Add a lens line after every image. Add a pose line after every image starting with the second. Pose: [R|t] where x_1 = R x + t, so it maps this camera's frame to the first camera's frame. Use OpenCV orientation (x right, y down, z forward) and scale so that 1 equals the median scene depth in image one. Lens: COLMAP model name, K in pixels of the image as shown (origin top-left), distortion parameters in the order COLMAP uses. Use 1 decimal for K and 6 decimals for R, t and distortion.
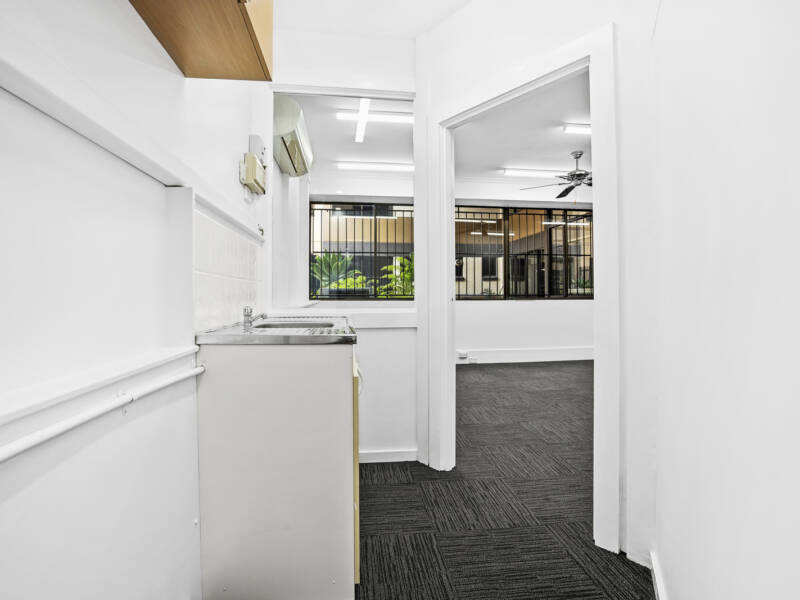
lens RADIAL K [[421.3, 0, 399.5], [0, 421.3, 296.1], [0, 0, 1]] dist [-0.037306, -0.000892]
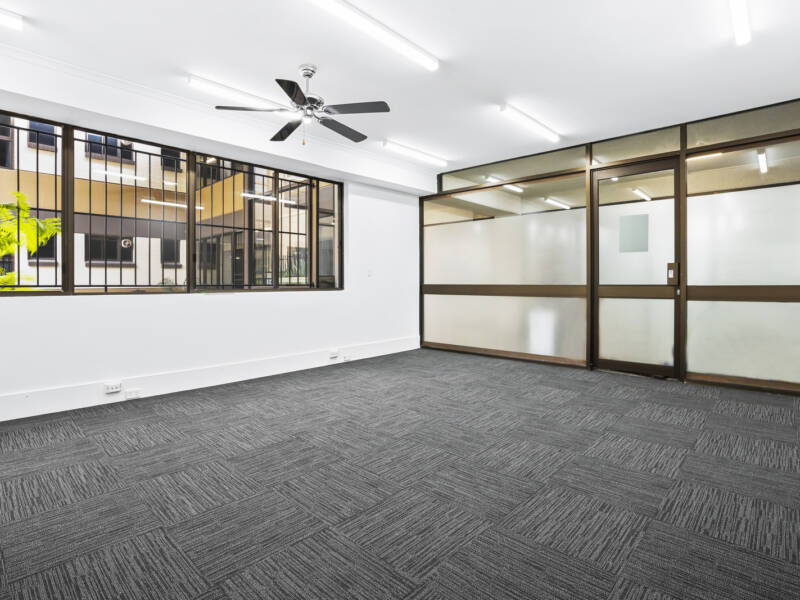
lens RADIAL K [[421.3, 0, 399.8], [0, 421.3, 292.2], [0, 0, 1]] dist [-0.037306, -0.000892]
pose [[0.760376, -0.007764, 0.649437, 0.061708], [-0.000279, 0.999925, 0.012280, -0.000672], [-0.649483, -0.009519, 0.760317, 0.225813]]
